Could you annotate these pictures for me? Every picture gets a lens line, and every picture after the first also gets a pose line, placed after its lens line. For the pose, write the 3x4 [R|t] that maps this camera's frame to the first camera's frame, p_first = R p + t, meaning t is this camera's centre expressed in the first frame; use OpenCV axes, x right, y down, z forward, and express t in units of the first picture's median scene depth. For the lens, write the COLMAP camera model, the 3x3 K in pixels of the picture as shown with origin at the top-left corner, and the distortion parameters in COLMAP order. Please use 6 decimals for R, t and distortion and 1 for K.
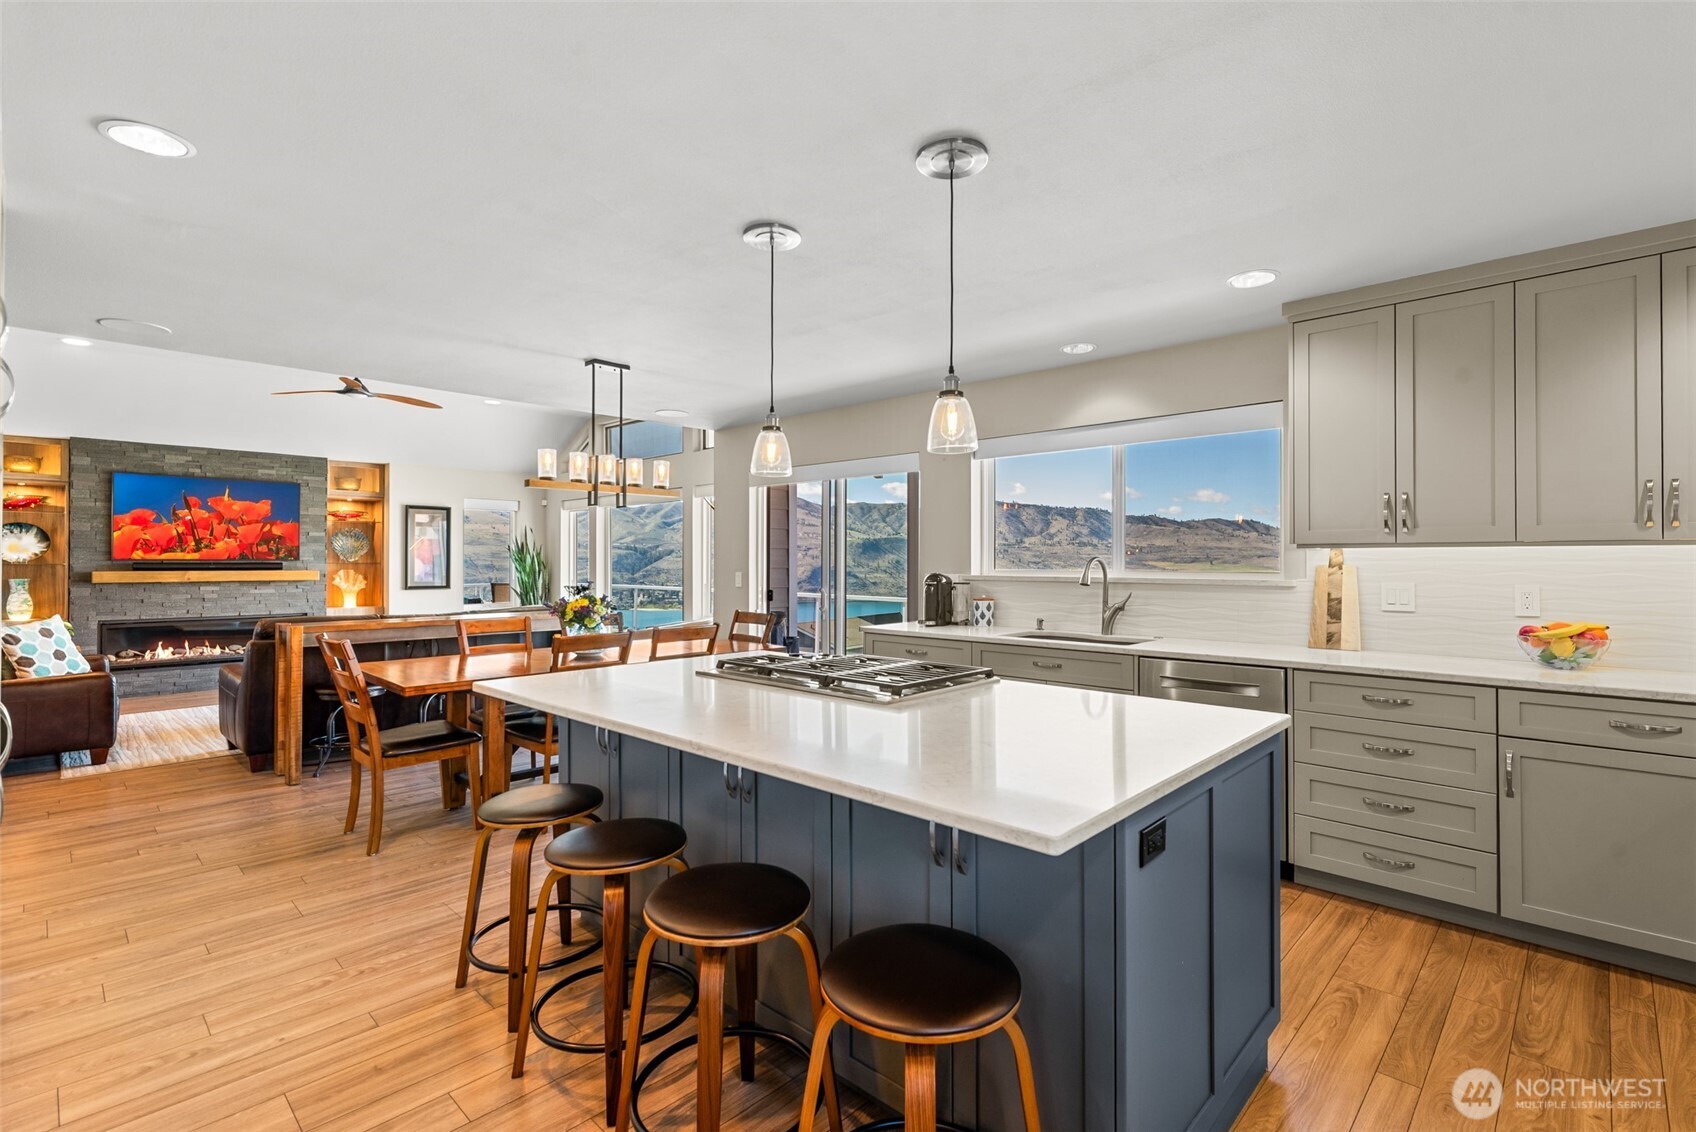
lens RADIAL K [[779.1, 0, 862.9], [0, 779.1, 560.0], [0, 0, 1]] dist [-0.002234, 0.000415]
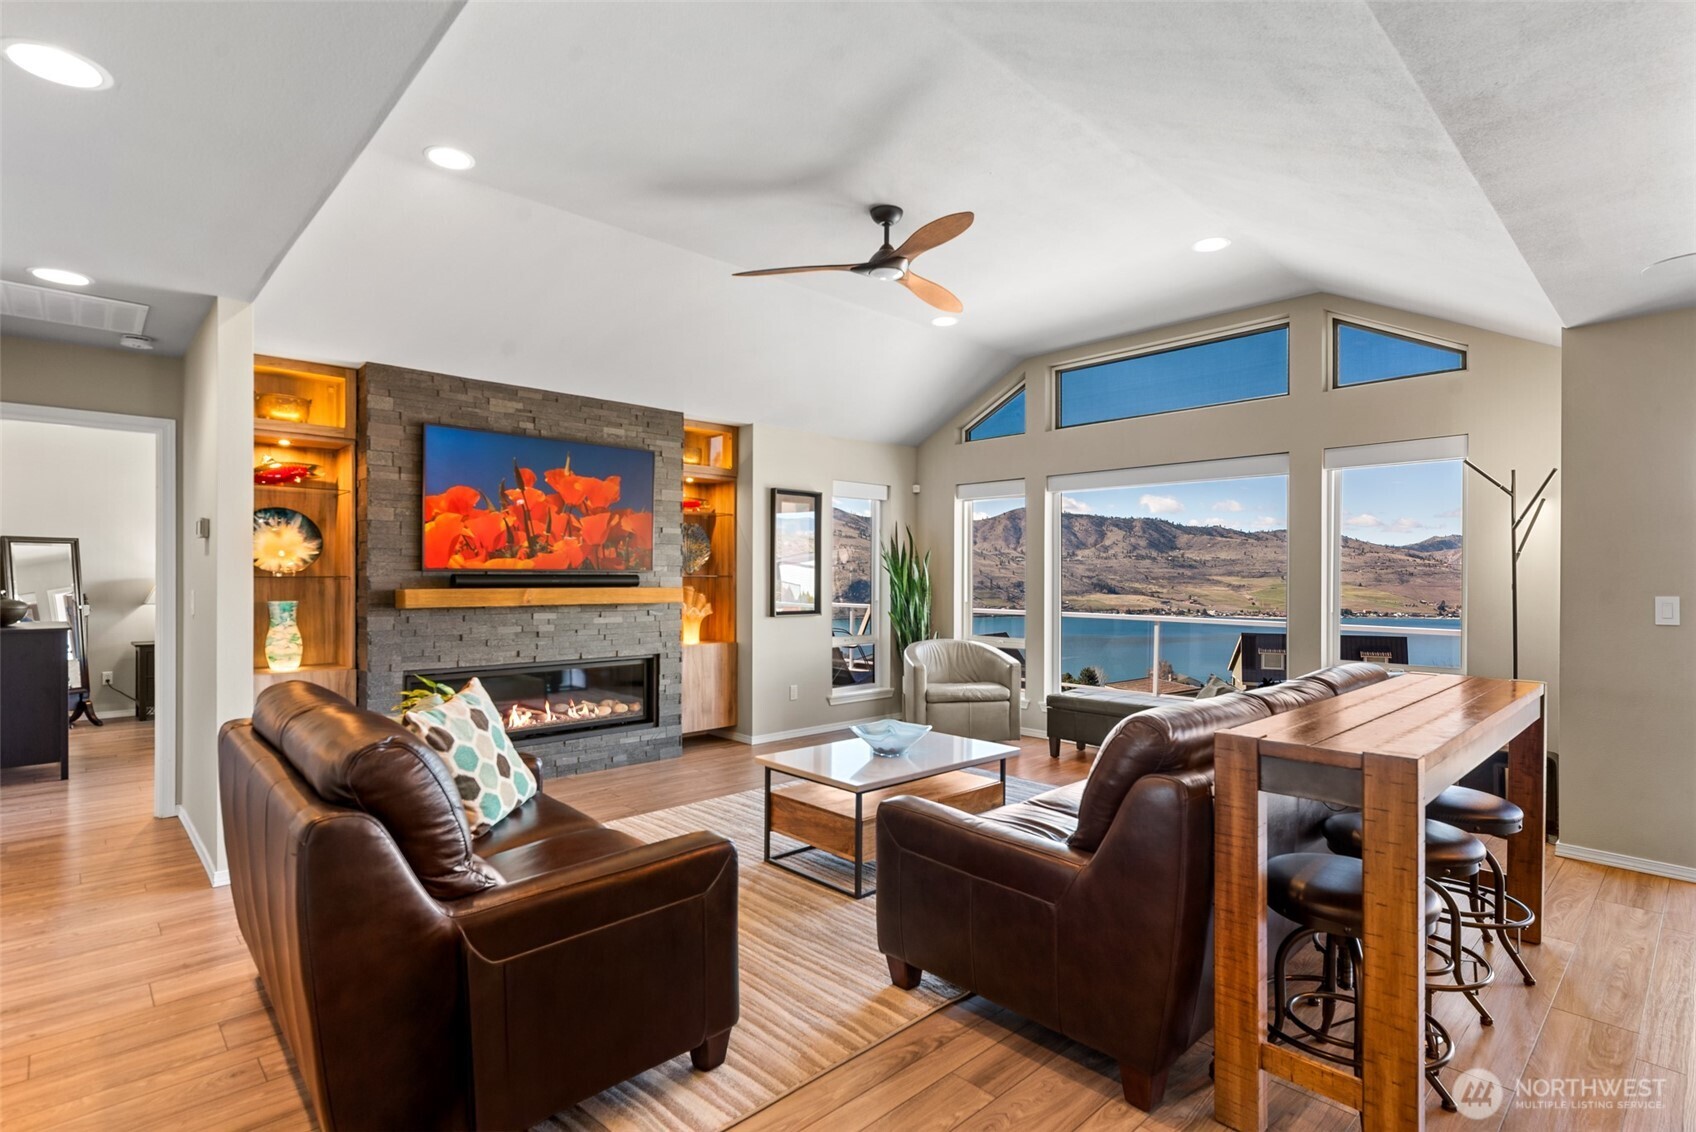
lens RADIAL K [[824.2, 0, 858.7], [0, 824.2, 578.9], [0, 0, 1]] dist [0.003405, 0.000326]
pose [[0.998745, 0.003393, -0.049960, -0.605413], [-0.003069, 0.999974, 0.006549, 0.001735], [0.049981, -0.006387, 0.998730, 0.385513]]
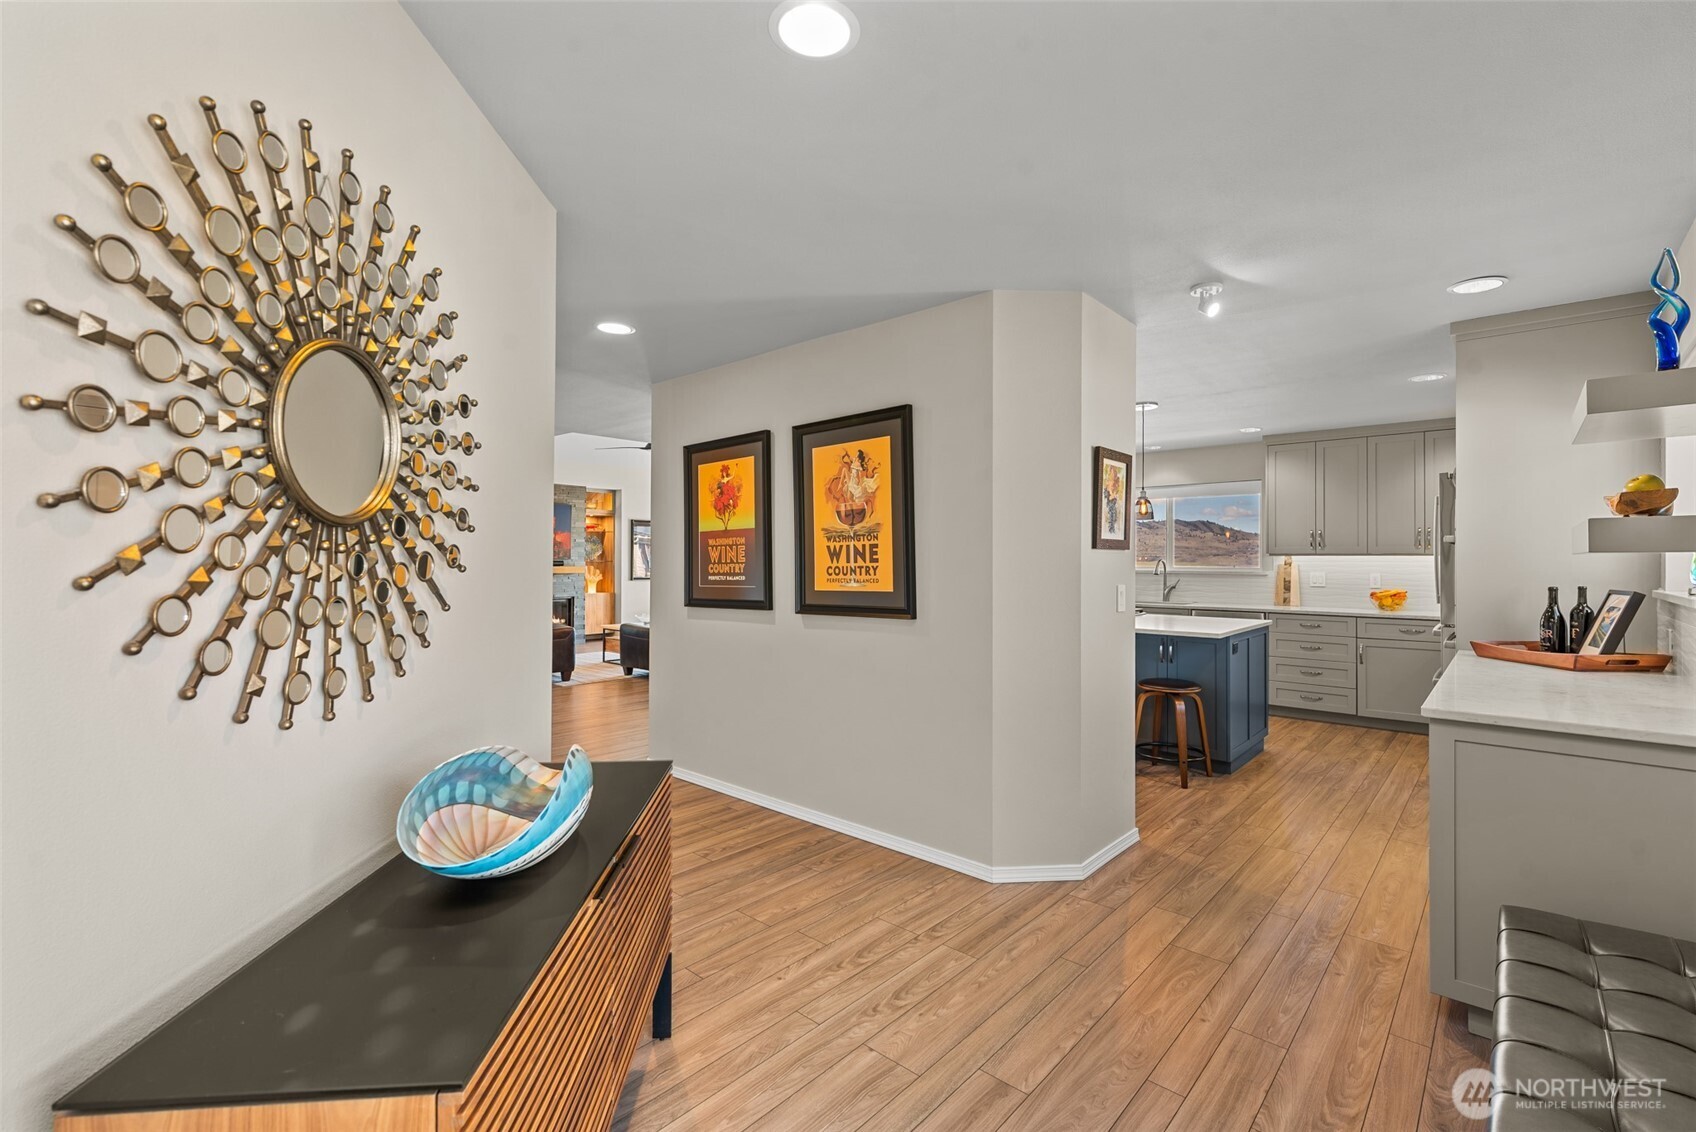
lens RADIAL K [[740.9, 0, 867.2], [0, 740.9, 566.0], [0, 0, 1]] dist [0.003722, -0.000518]
pose [[0.999452, 0.001561, 0.033069, -0.265196], [-0.001923, 0.999939, 0.010922, -0.003607], [-0.033050, -0.010980, 0.999393, -0.429667]]
